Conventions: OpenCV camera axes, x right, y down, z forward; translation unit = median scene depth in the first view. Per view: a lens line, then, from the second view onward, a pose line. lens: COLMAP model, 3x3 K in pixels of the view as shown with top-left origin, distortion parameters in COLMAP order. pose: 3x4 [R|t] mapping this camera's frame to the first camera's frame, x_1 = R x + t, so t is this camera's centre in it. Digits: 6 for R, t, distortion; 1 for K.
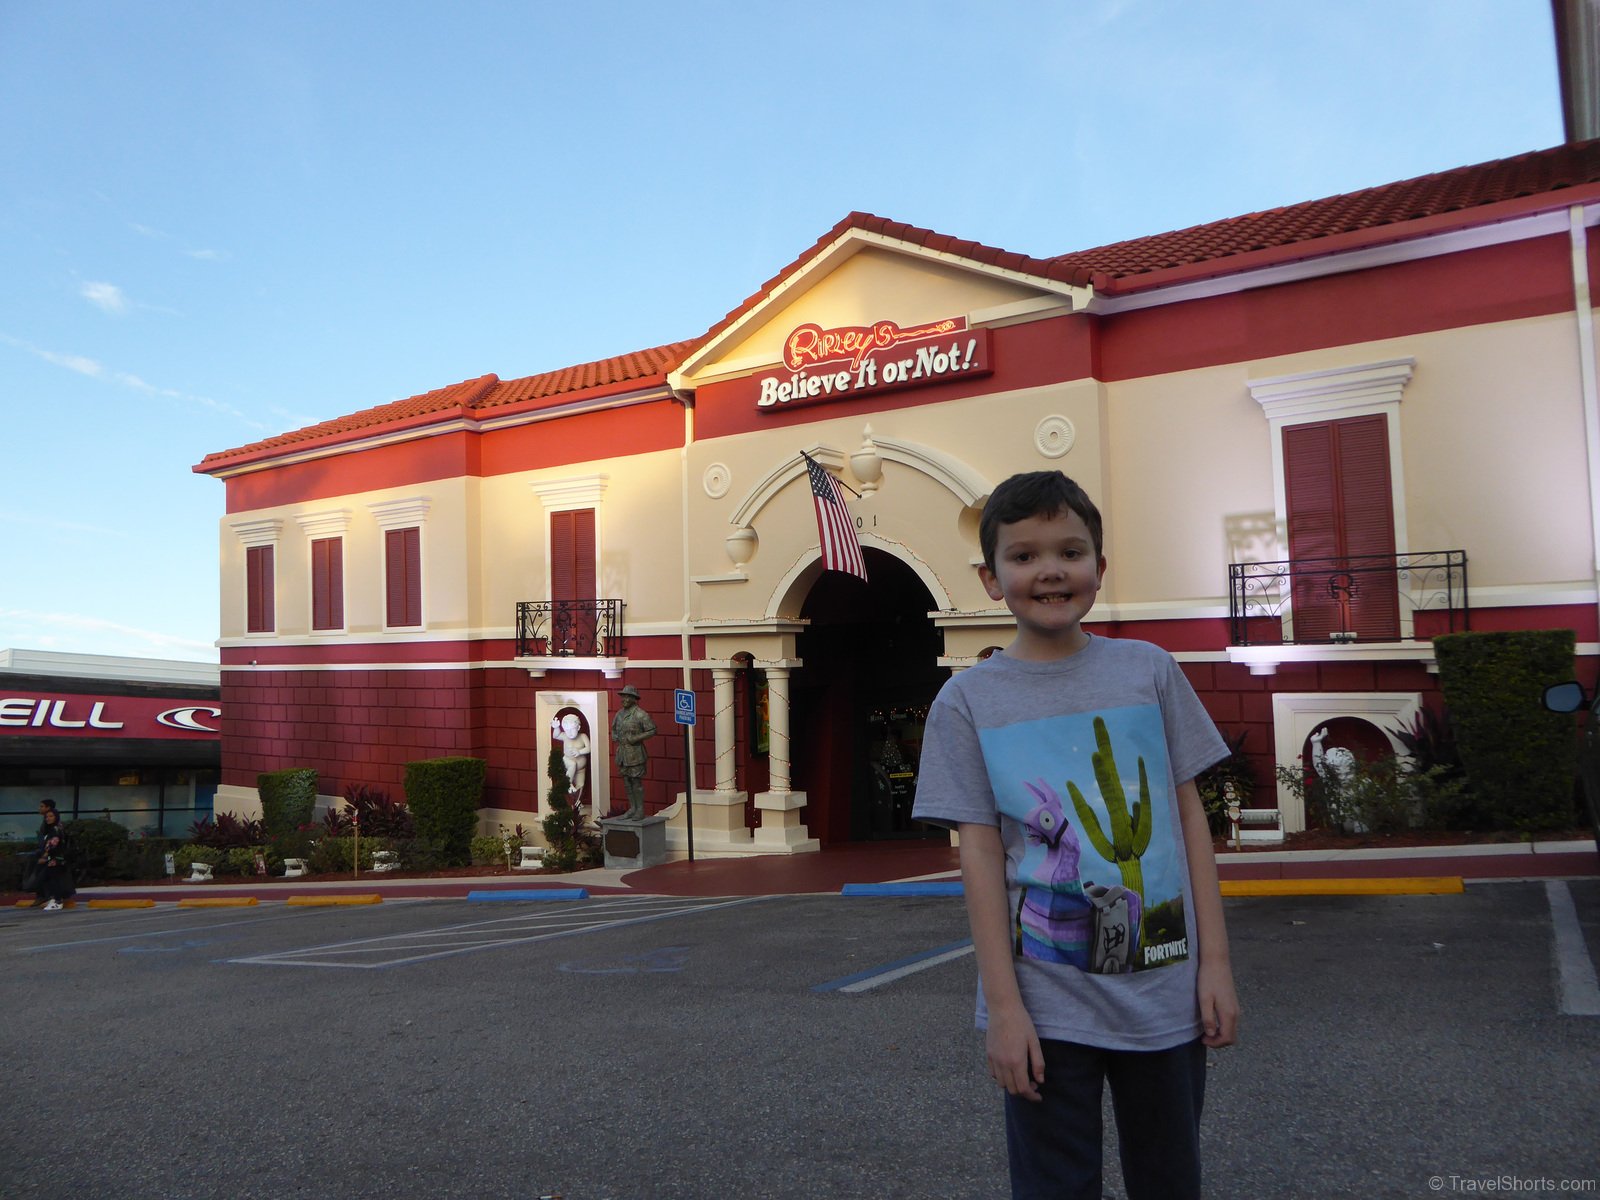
lens RADIAL K [[1159.6, 0, 801.8], [0, 1159.6, 597.1], [0, 0, 1]] dist [-0.025285, 0.028026]
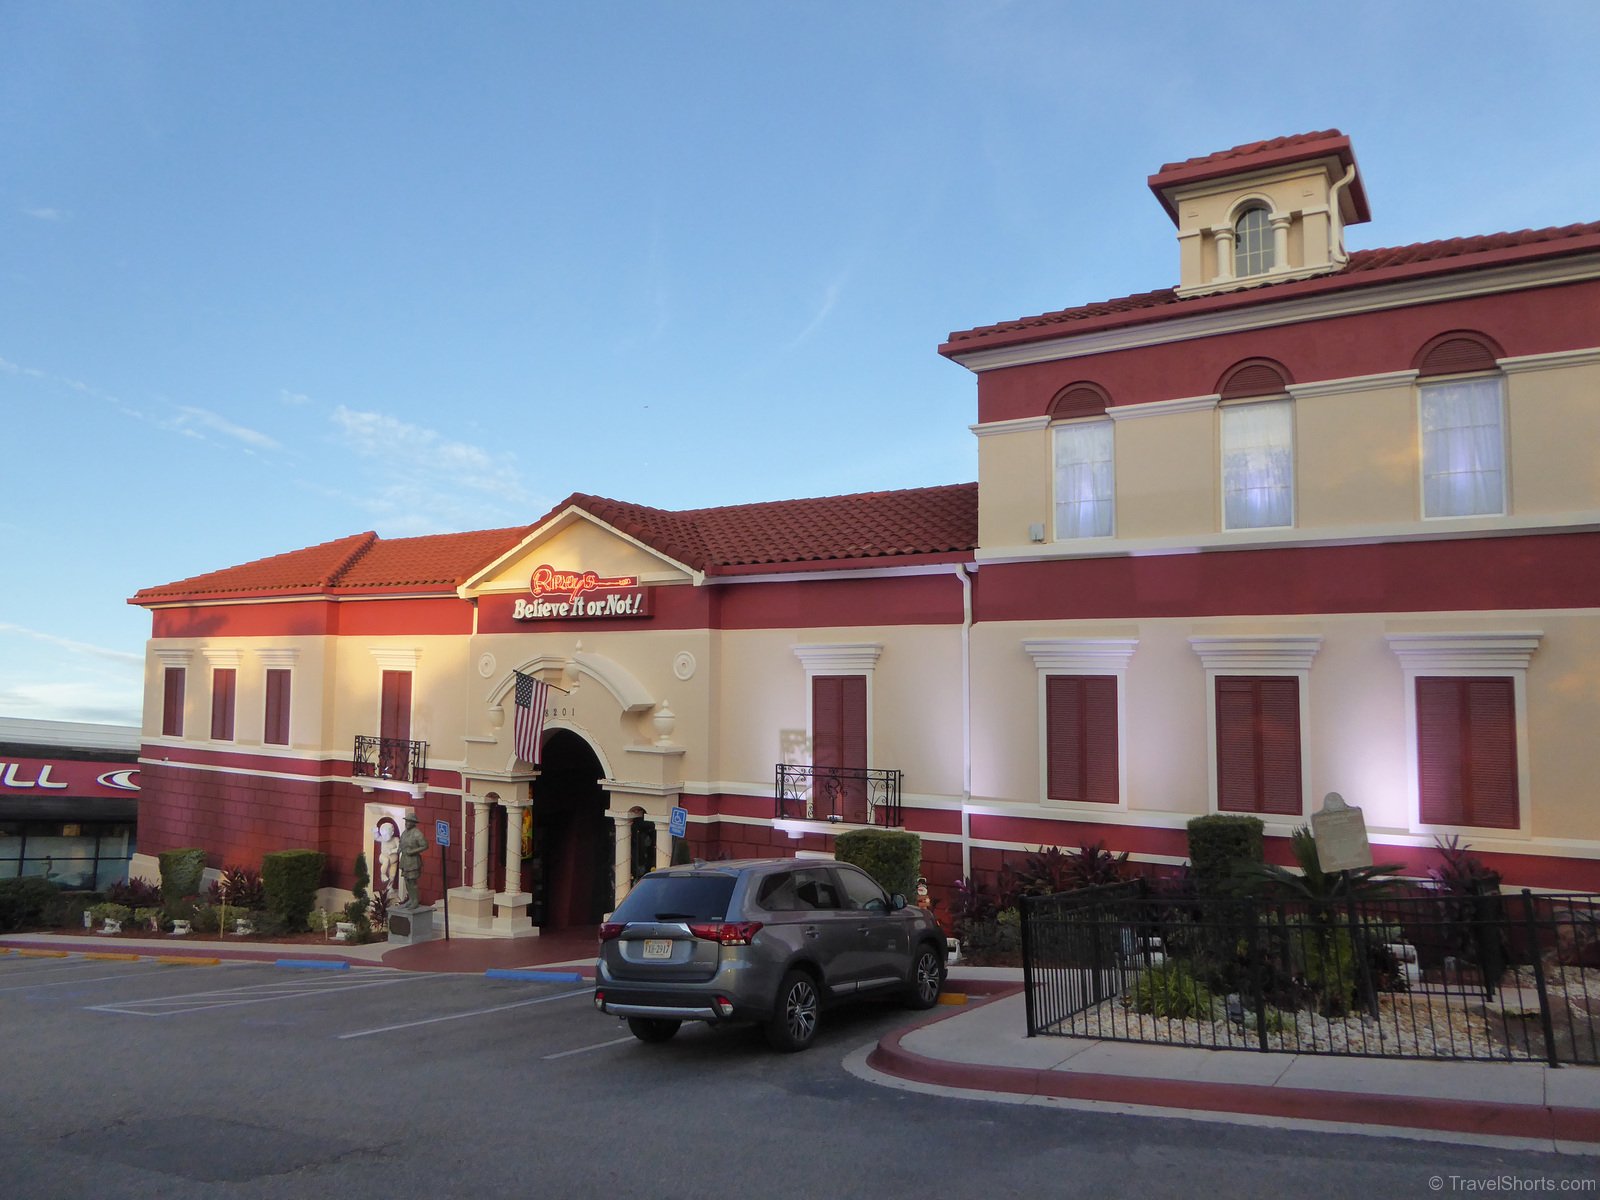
lens RADIAL K [[1159.6, 0, 794.9], [0, 1159.6, 603.1], [0, 0, 1]] dist [-0.025285, 0.028026]
pose [[0.999179, 0.038351, 0.013022, 0.276188], [-0.037960, 0.998856, -0.029065, -0.148680], [-0.014122, 0.028547, 0.999493, -0.403302]]
